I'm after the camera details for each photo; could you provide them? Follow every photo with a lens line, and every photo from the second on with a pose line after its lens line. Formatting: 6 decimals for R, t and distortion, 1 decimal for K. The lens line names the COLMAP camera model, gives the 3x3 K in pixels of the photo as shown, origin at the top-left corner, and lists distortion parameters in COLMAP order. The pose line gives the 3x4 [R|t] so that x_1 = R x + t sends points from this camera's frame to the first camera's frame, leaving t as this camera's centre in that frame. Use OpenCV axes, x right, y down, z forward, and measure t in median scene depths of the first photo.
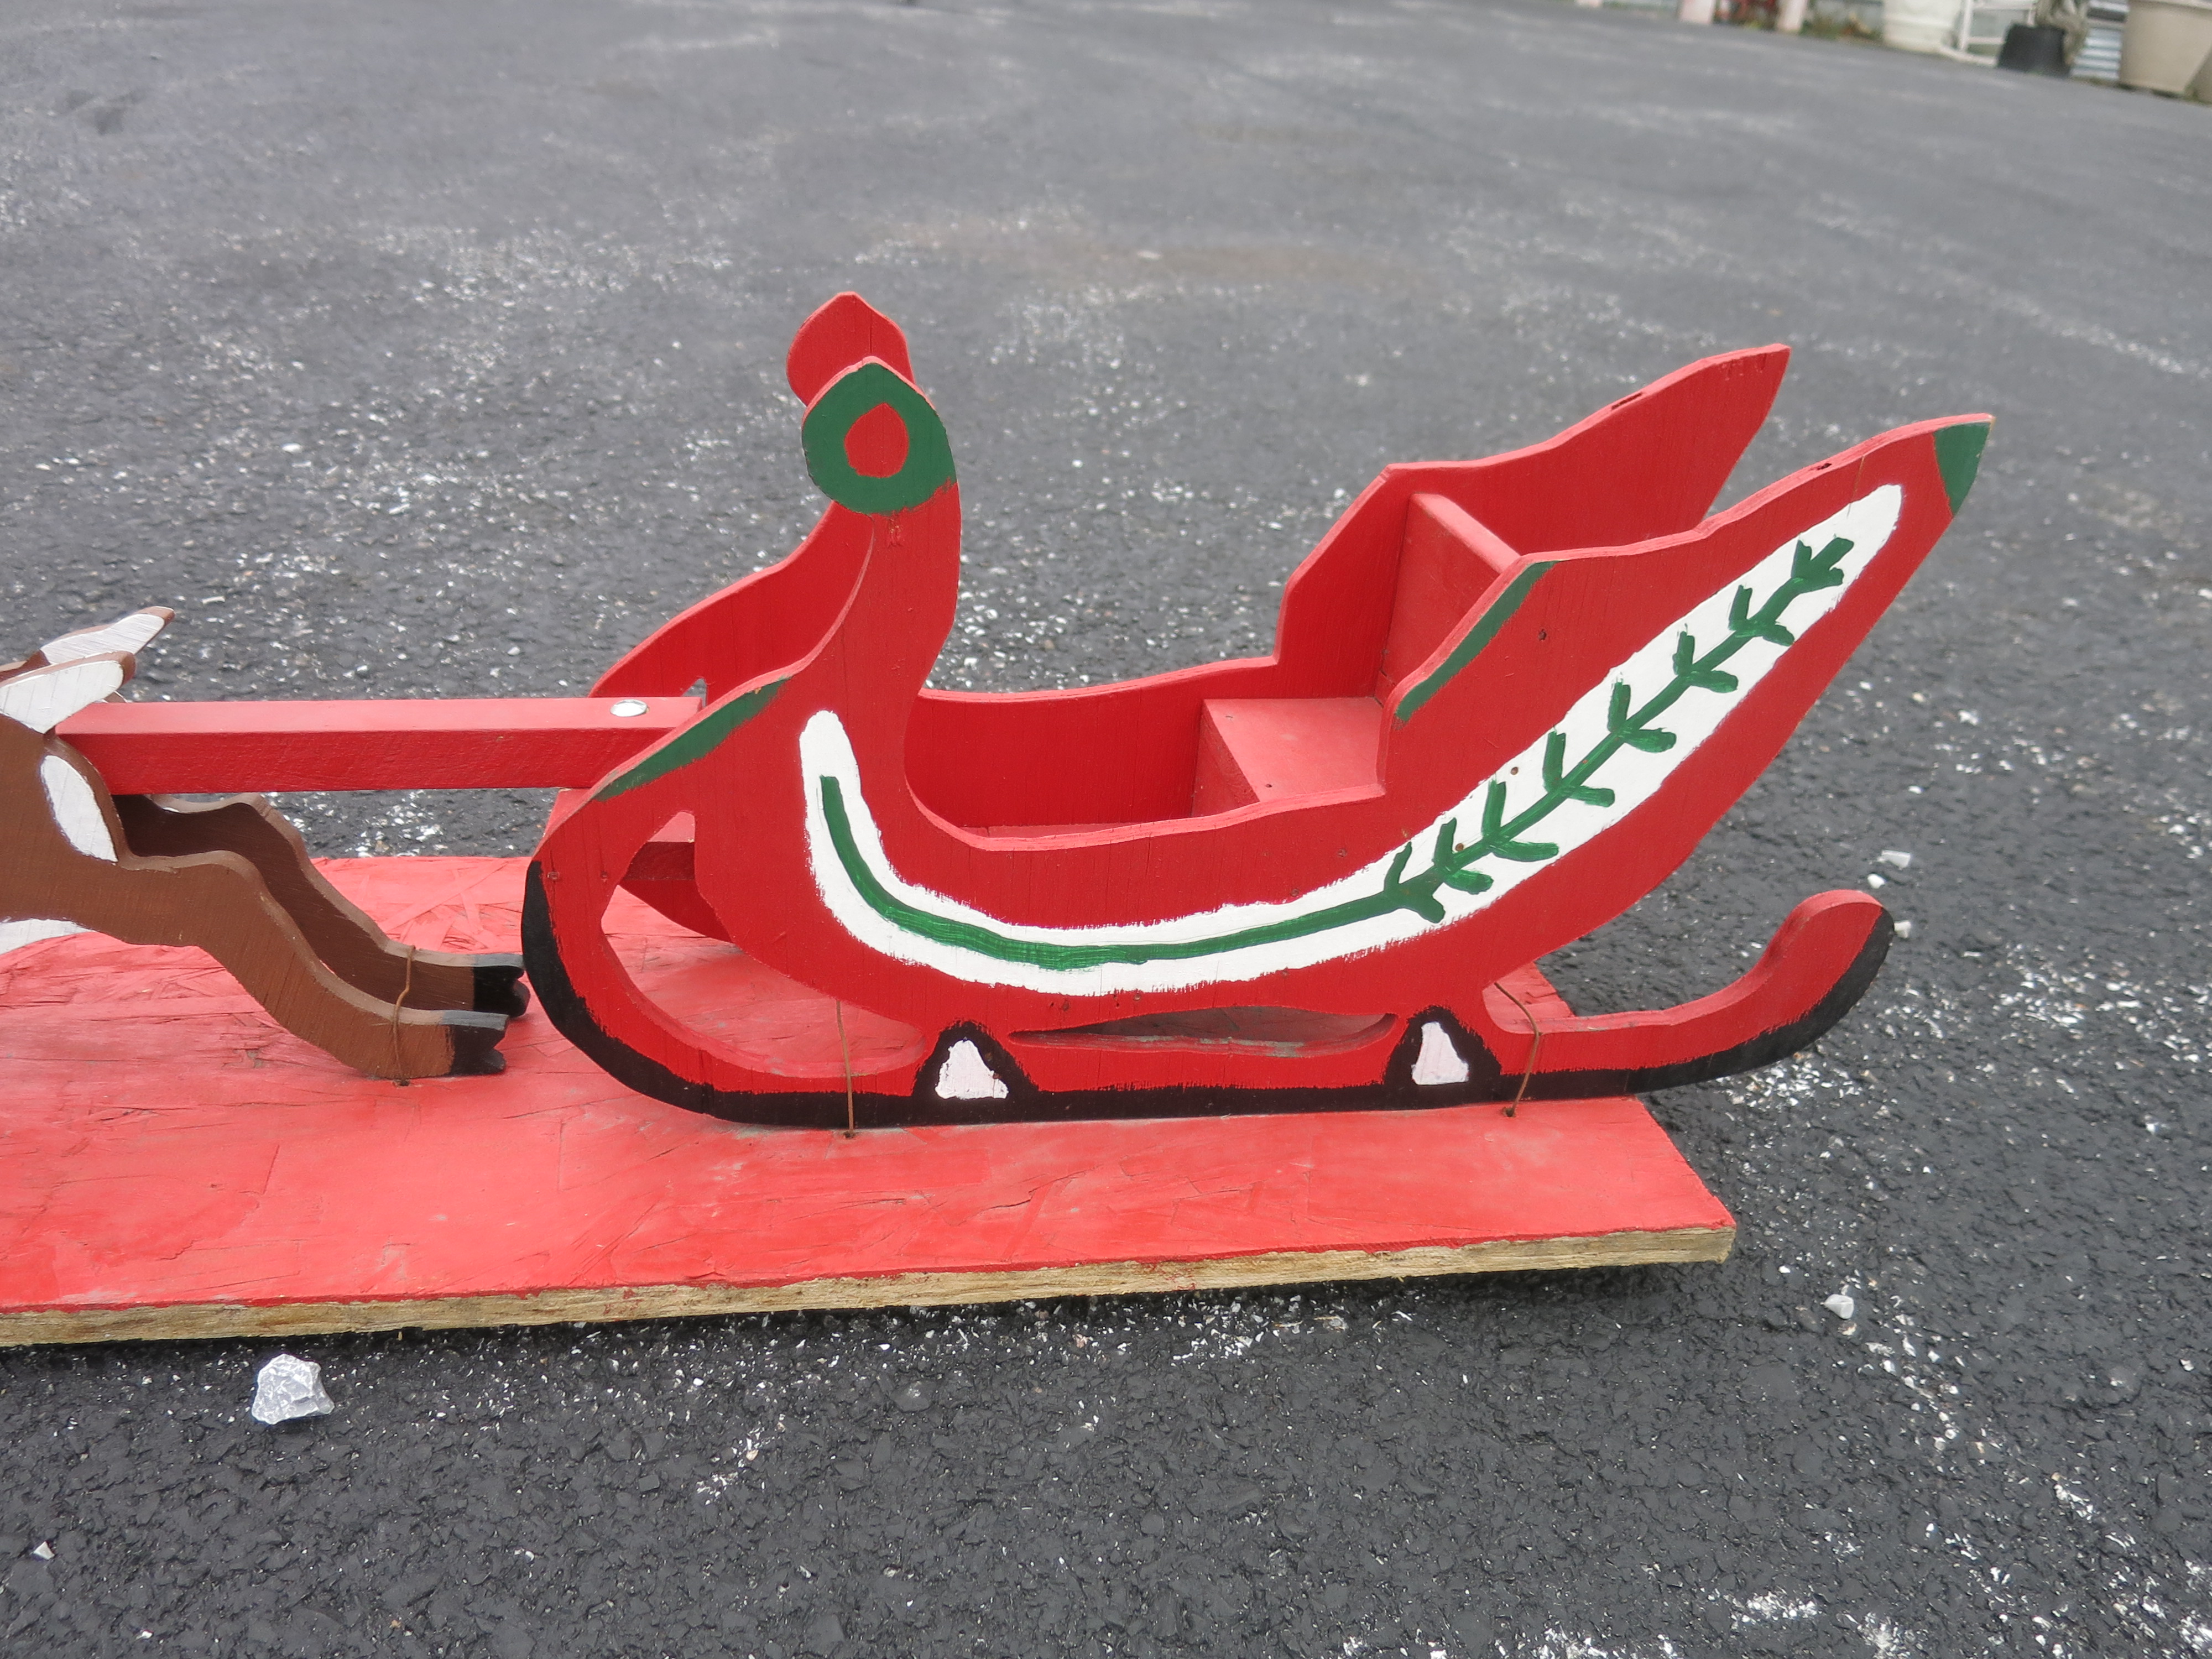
lens RADIAL K [[1607.3, 0, 1112.7], [0, 1607.3, 840.4], [0, 0, 1]] dist [-0.055026, 0.026523]
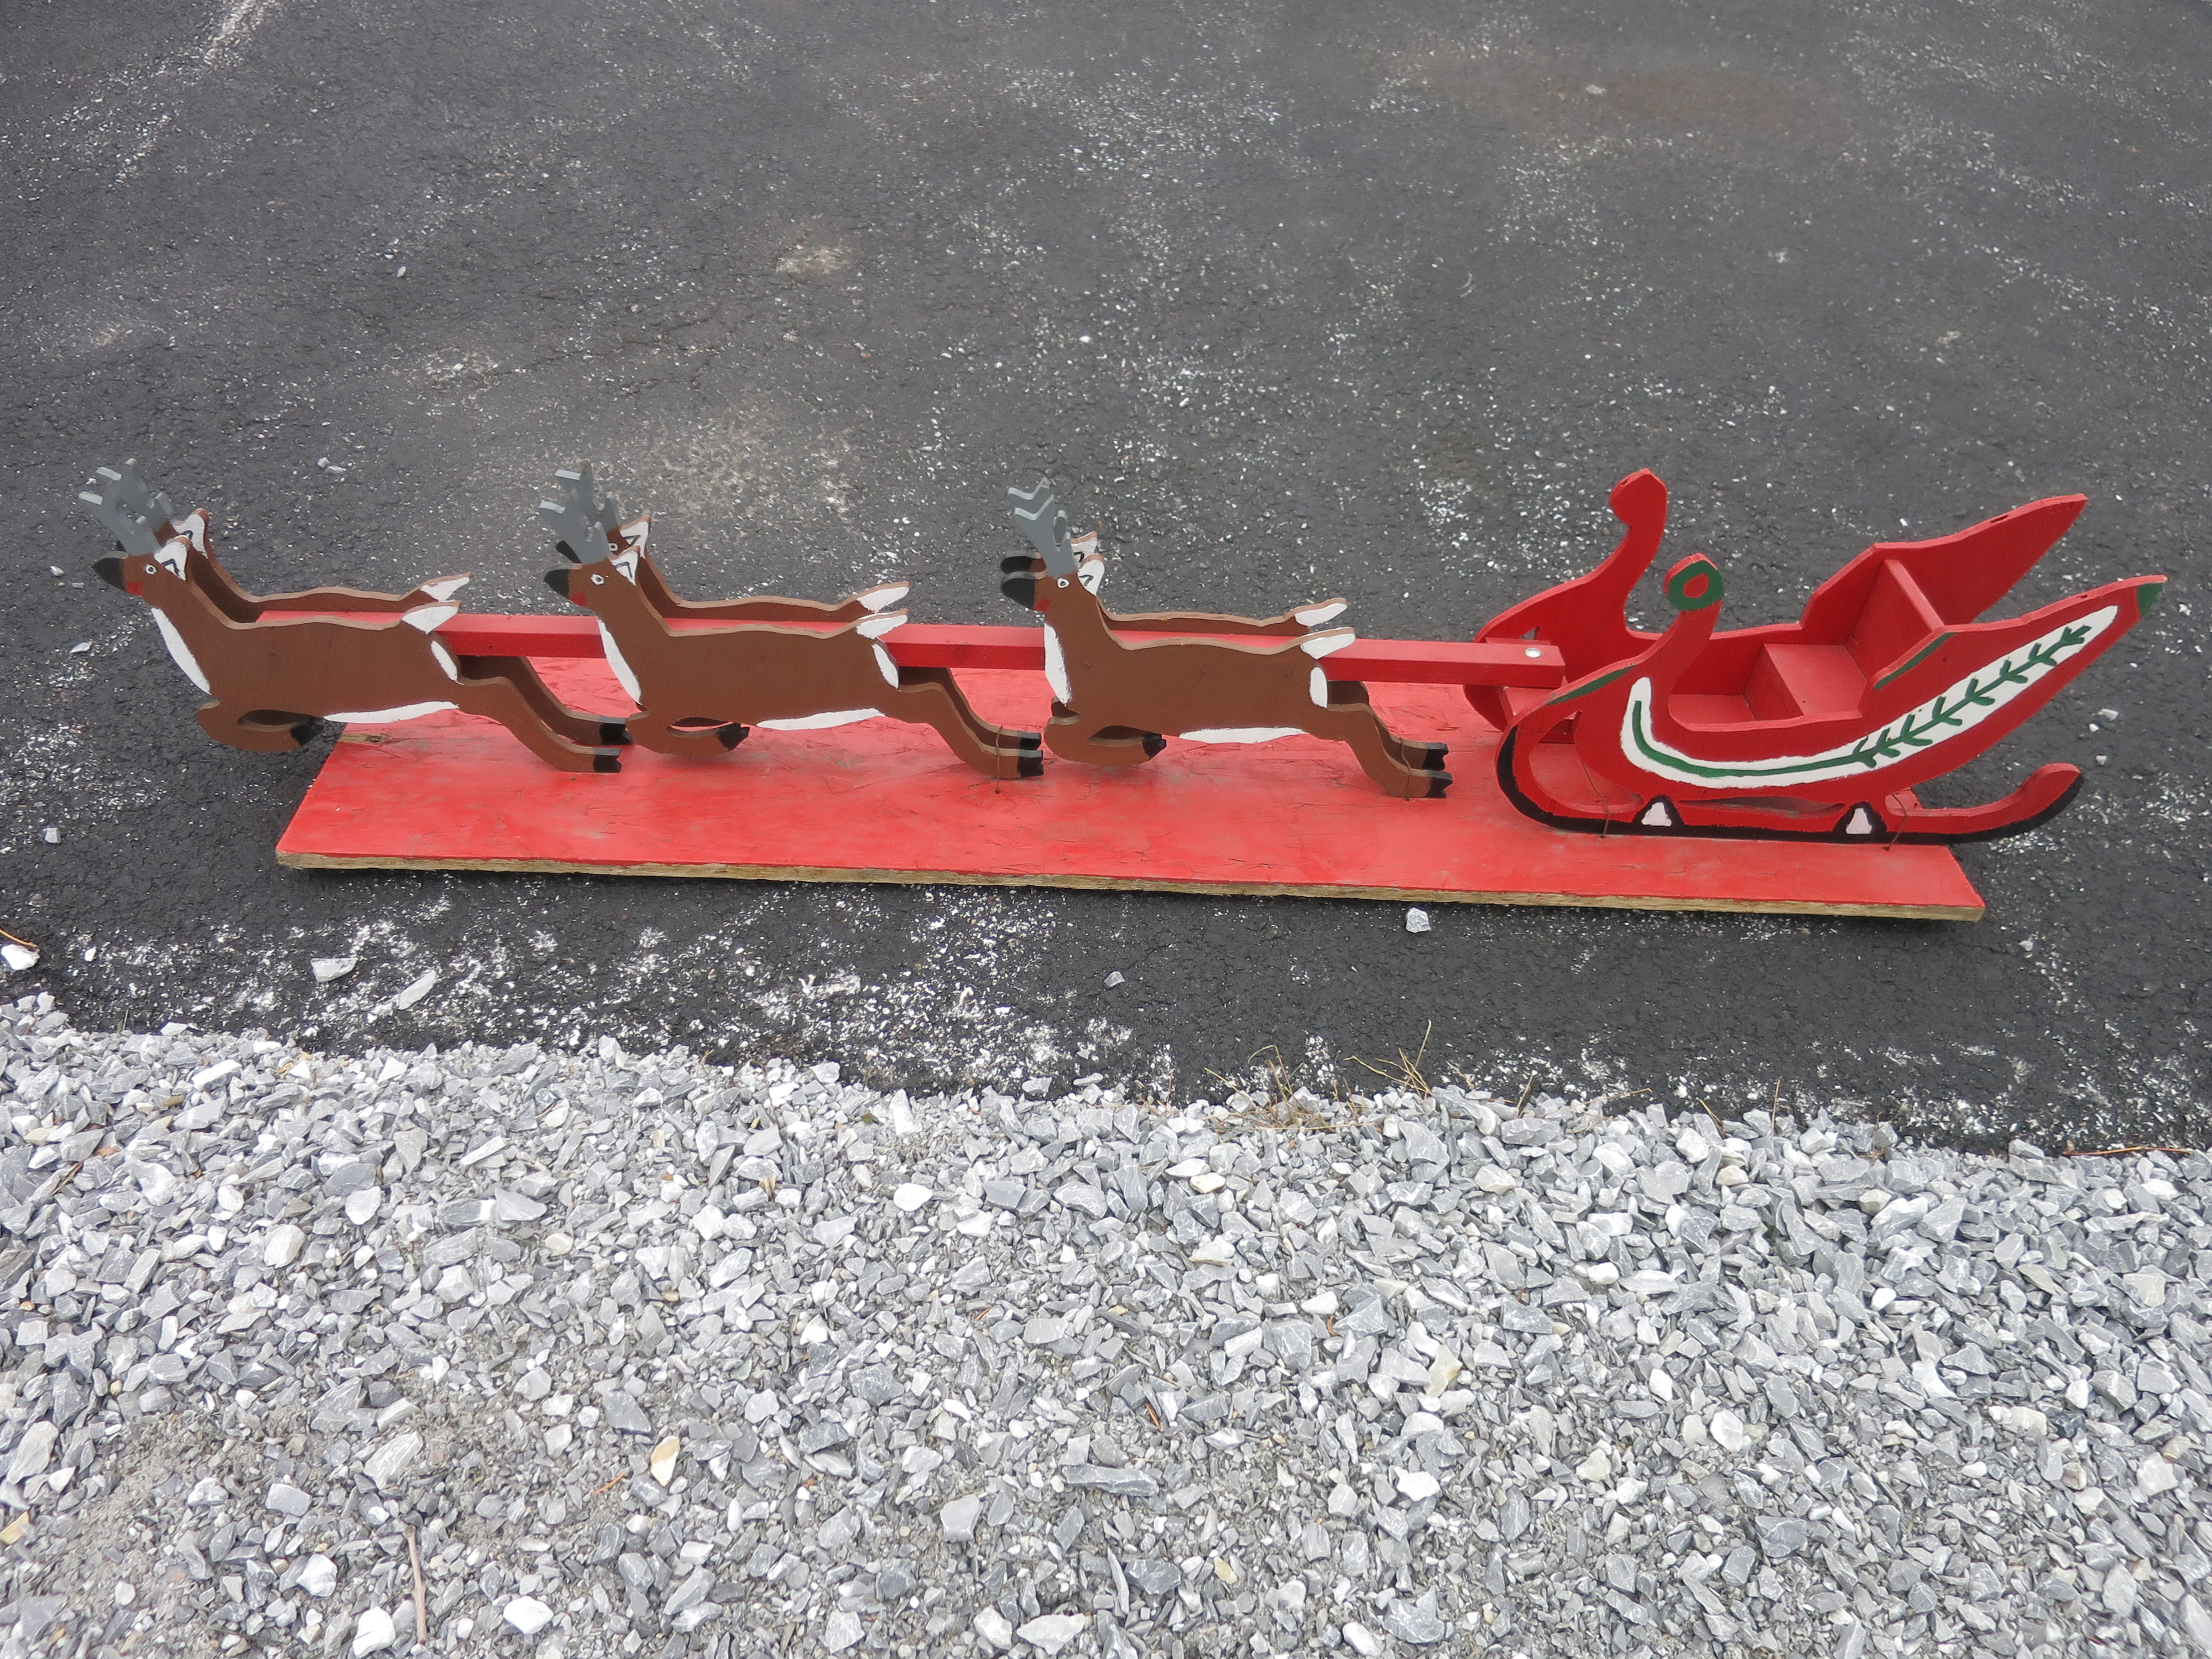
lens RADIAL K [[1606.1, 0, 1108.1], [0, 1606.1, 821.6], [0, 0, 1]] dist [-0.050818, 0.017219]
pose [[0.988548, 0.083379, -0.125783, -0.592734], [-0.052298, 0.971135, 0.232726, -0.349786], [0.141557, -0.223482, 0.964374, -1.380112]]
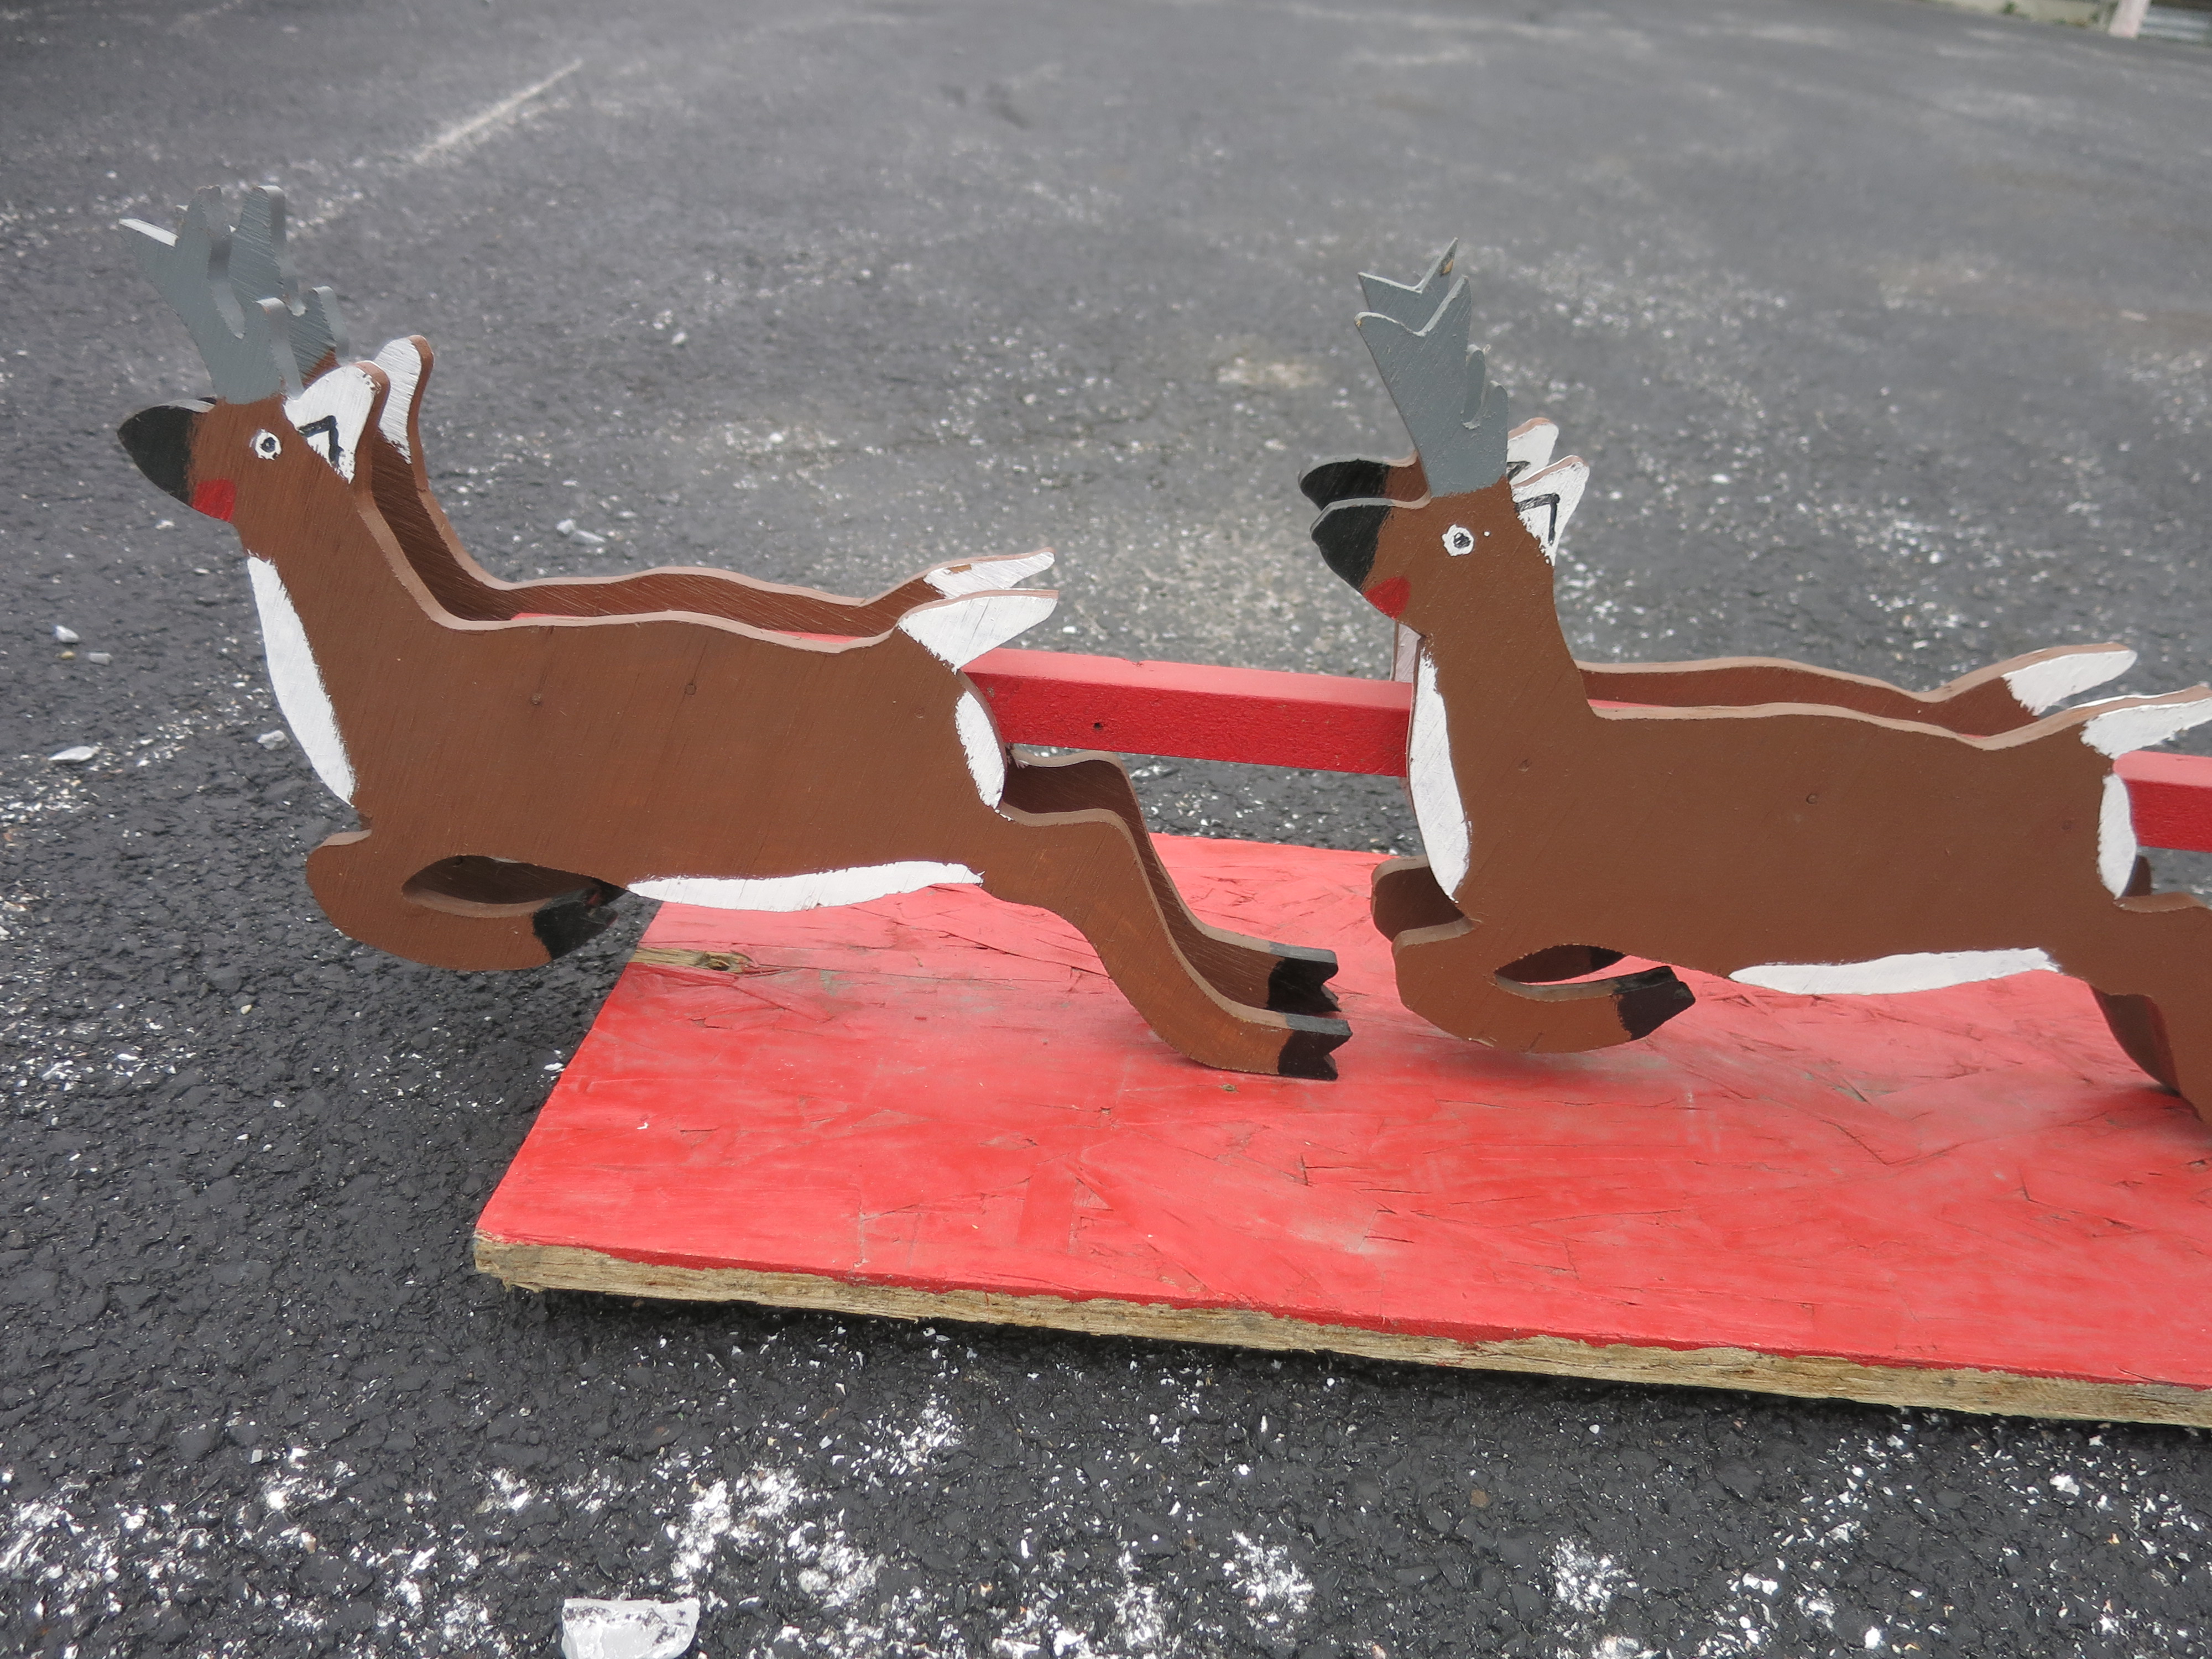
lens RADIAL K [[1606.1, 0, 1108.1], [0, 1606.1, 821.6], [0, 0, 1]] dist [-0.050818, 0.017219]
pose [[0.979721, 0.104894, -0.170714, -1.597532], [-0.107201, 0.994228, -0.004329, 0.034944], [0.169275, 0.022542, 0.985311, -0.139866]]
